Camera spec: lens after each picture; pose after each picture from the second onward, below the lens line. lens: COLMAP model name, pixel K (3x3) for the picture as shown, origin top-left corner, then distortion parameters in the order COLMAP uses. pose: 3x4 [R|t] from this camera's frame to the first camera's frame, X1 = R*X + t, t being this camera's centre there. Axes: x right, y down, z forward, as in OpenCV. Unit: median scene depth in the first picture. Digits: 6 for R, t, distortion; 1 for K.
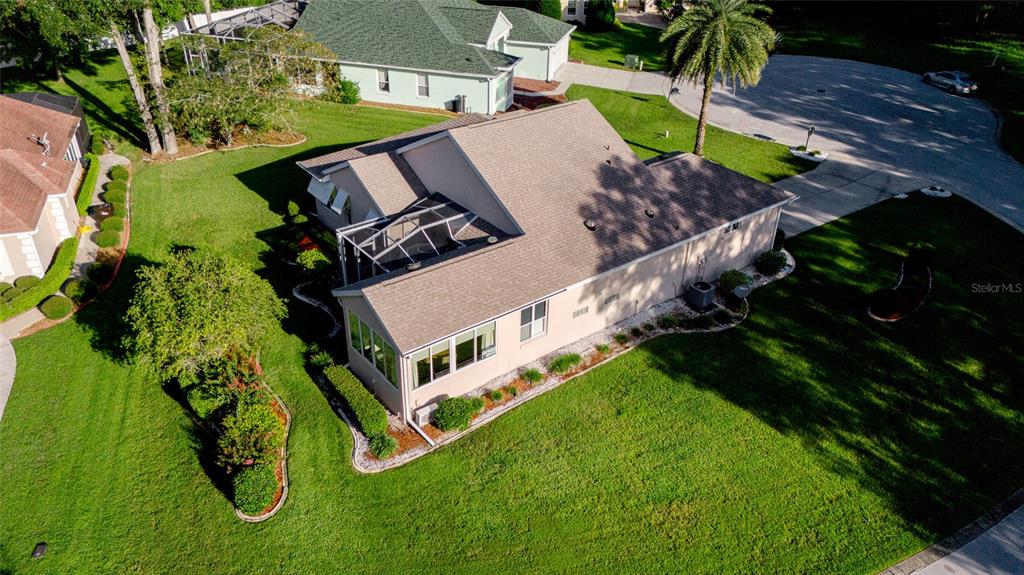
lens RADIAL K [[767.3, 0, 502.7], [0, 767.3, 285.1], [0, 0, 1]] dist [0.073132, -0.019197]
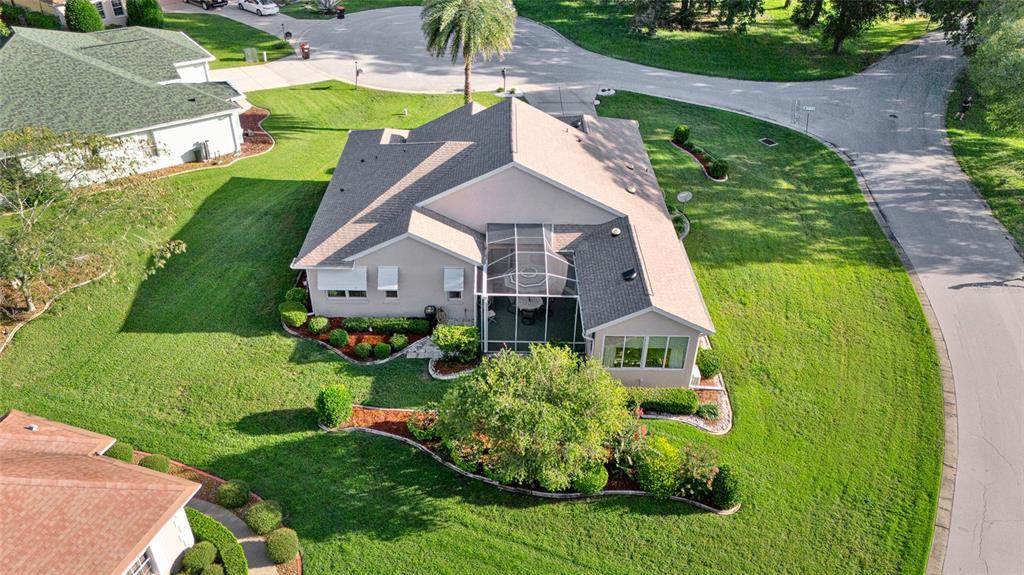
lens RADIAL K [[767.3, 0, 510.4], [0, 767.3, 282.2], [0, 0, 1]] dist [0.073132, -0.019197]
pose [[0.603174, -0.449846, 0.658650, -0.799713], [0.394410, 0.885973, 0.243913, -0.297185], [-0.693269, 0.112656, 0.711819, 0.253365]]
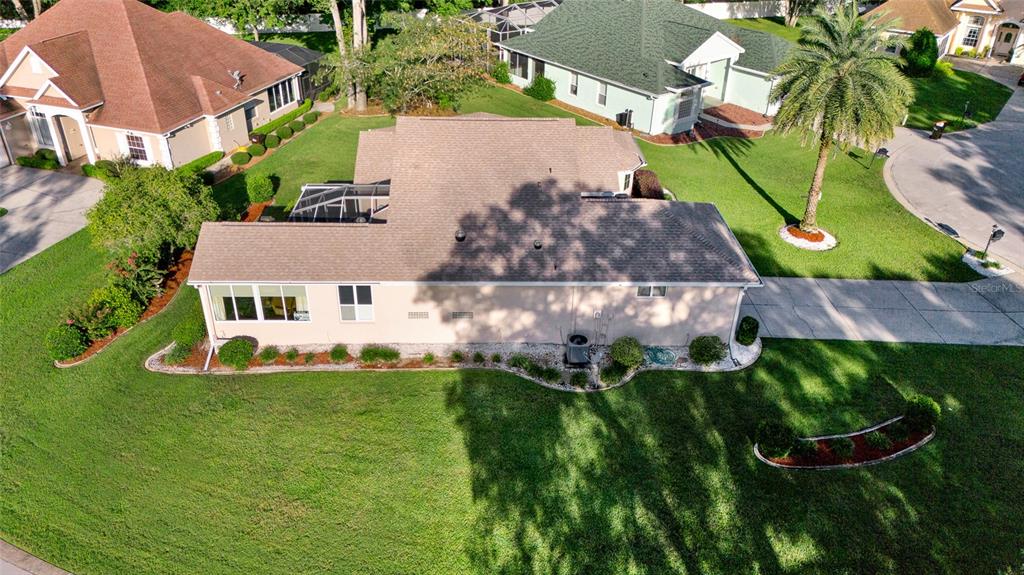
lens RADIAL K [[767.3, 0, 508.8], [0, 767.3, 286.3], [0, 0, 1]] dist [0.073132, -0.019197]
pose [[0.809559, 0.294508, -0.507818, 0.617527], [-0.302813, 0.950582, 0.068545, -0.091872], [0.502910, 0.098283, 0.858733, 0.187978]]
